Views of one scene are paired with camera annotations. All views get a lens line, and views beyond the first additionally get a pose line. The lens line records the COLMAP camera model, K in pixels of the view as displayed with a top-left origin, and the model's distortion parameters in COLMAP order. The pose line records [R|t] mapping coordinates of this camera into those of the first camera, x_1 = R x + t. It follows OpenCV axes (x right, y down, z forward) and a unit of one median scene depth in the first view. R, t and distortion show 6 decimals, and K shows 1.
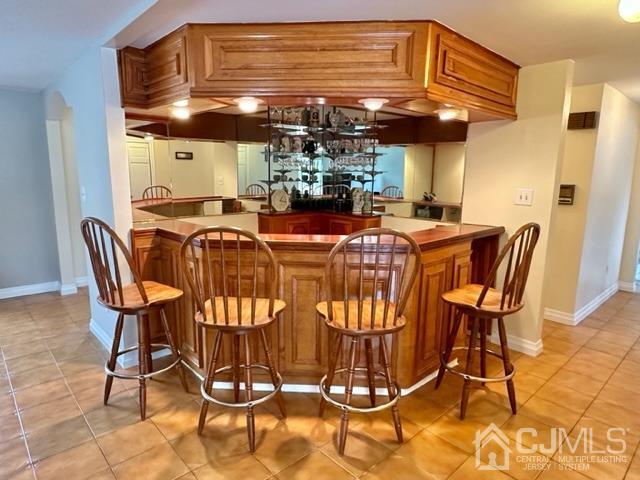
lens RADIAL K [[388.2, 0, 320.0], [0, 388.2, 240.0], [0, 0, 1]] dist [-0.001873, -0.000303]
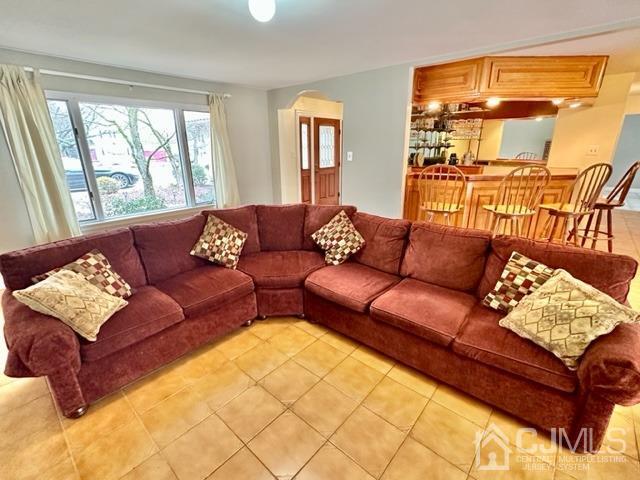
lens RADIAL K [[295.2, 0, 320.0], [0, 295.2, 237.1], [0, 0, 1]] dist [-0.002996, -0.000995]
pose [[0.993255, -0.058308, 0.100222, -1.013990], [0.044665, 0.990062, 0.133348, 0.057158], [-0.107001, -0.127972, 0.985989, -0.317115]]
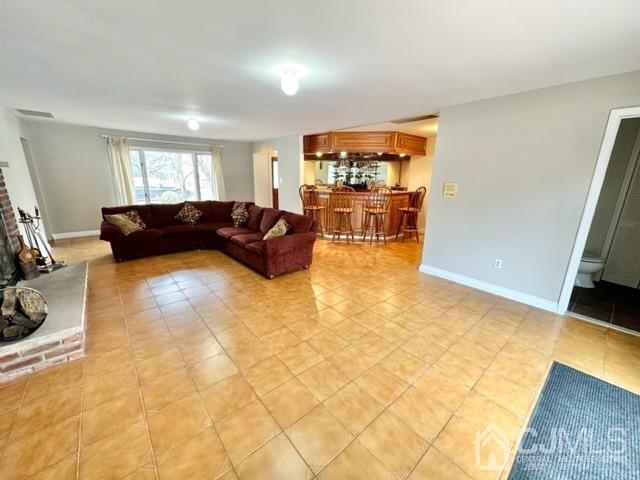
lens RADIAL K [[253.8, 0, 322.6], [0, 253.8, 240.6], [0, 0, 1]] dist [-0.002185, -0.000203]
pose [[0.999650, 0.004725, -0.026040, -0.264369], [-0.002594, 0.996689, 0.081271, 0.211319], [0.026338, -0.081175, 0.996352, -1.135400]]
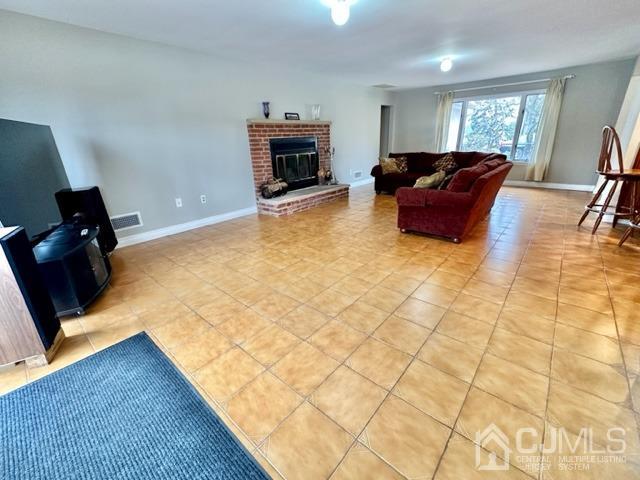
lens RADIAL K [[274.3, 0, 320.0], [0, 274.3, 240.0], [0, 0, 1]] dist [-0.002627, -0.000277]
pose [[0.116827, 0.322232, -0.939424, 0.573862], [-0.134249, 0.942344, 0.306539, 0.200828], [0.984037, 0.090305, 0.153350, -0.487755]]
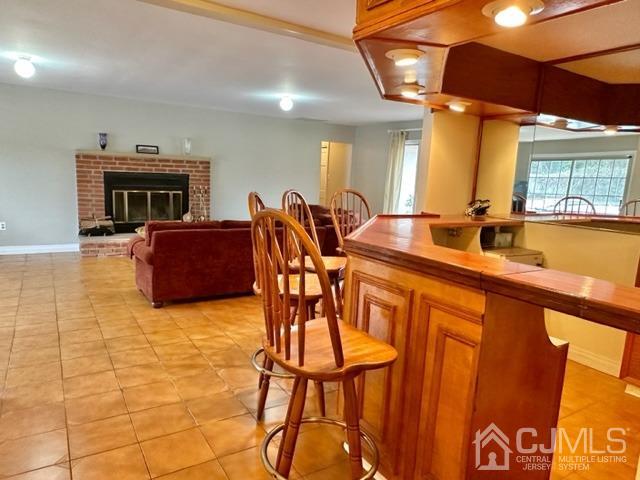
lens RADIAL K [[439.4, 0, 320.0], [0, 439.4, 240.0], [0, 0, 1]] dist [-0.000768, 0.000229]
pose [[-0.180866, 0.120929, -0.976045, 0.903297], [-0.220839, 0.962077, 0.160121, -0.091931], [0.958393, 0.244509, -0.147302, 0.893205]]
